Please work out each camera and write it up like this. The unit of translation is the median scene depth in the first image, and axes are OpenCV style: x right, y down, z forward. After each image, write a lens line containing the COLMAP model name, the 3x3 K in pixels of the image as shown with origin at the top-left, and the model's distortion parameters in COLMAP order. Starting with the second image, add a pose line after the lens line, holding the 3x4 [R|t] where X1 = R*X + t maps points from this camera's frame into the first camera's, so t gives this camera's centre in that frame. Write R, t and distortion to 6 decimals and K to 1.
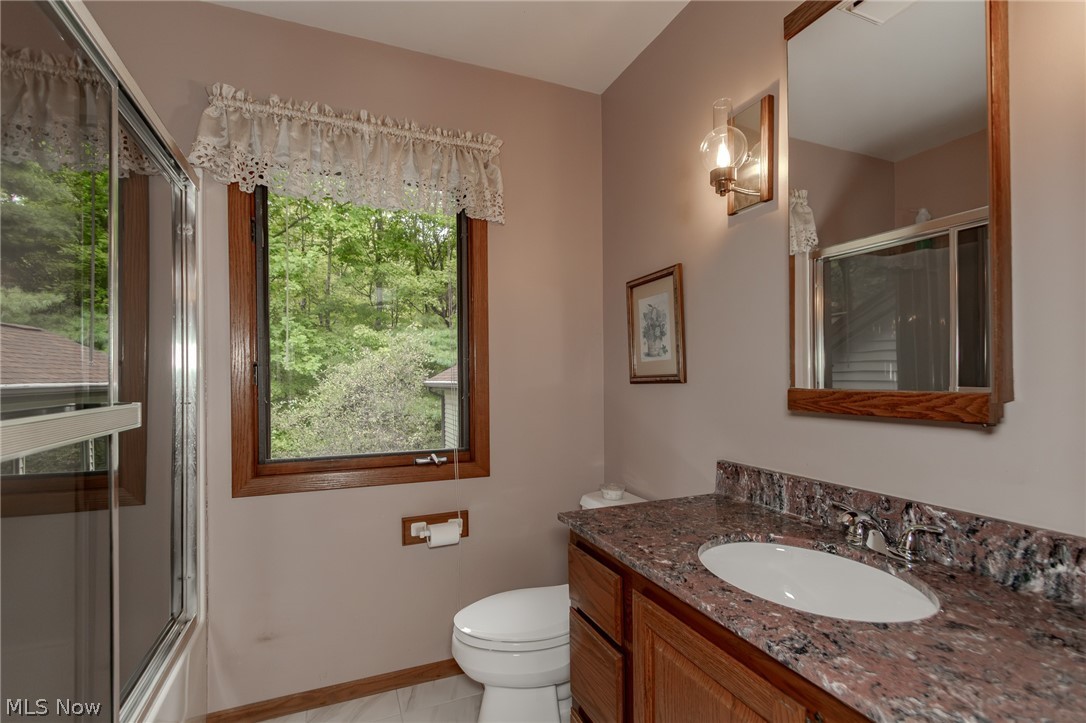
lens RADIAL K [[503.0, 0, 544.5], [0, 503.0, 368.0], [0, 0, 1]] dist [0.001667, 0.000207]
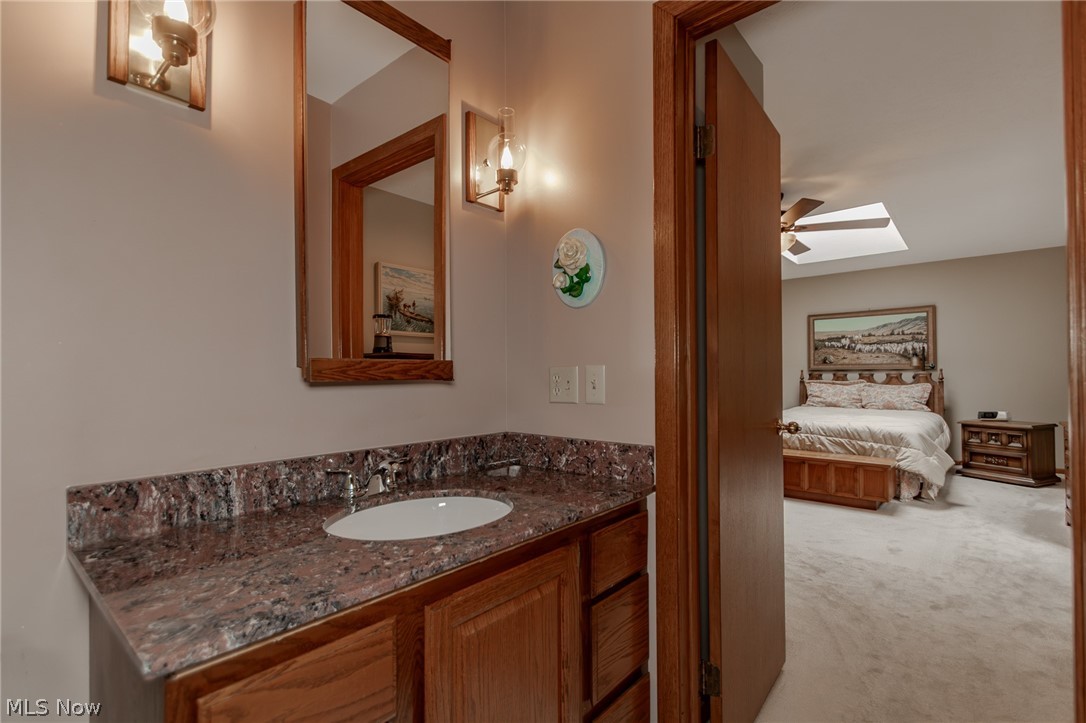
lens RADIAL K [[503.0, 0, 545.1], [0, 503.0, 366.4], [0, 0, 1]] dist [0.001667, 0.000207]
pose [[-0.446220, 0.021150, 0.894673, -0.565064], [-0.004317, 0.999658, -0.025785, 0.083736], [-0.894913, -0.015369, -0.445977, 1.106575]]
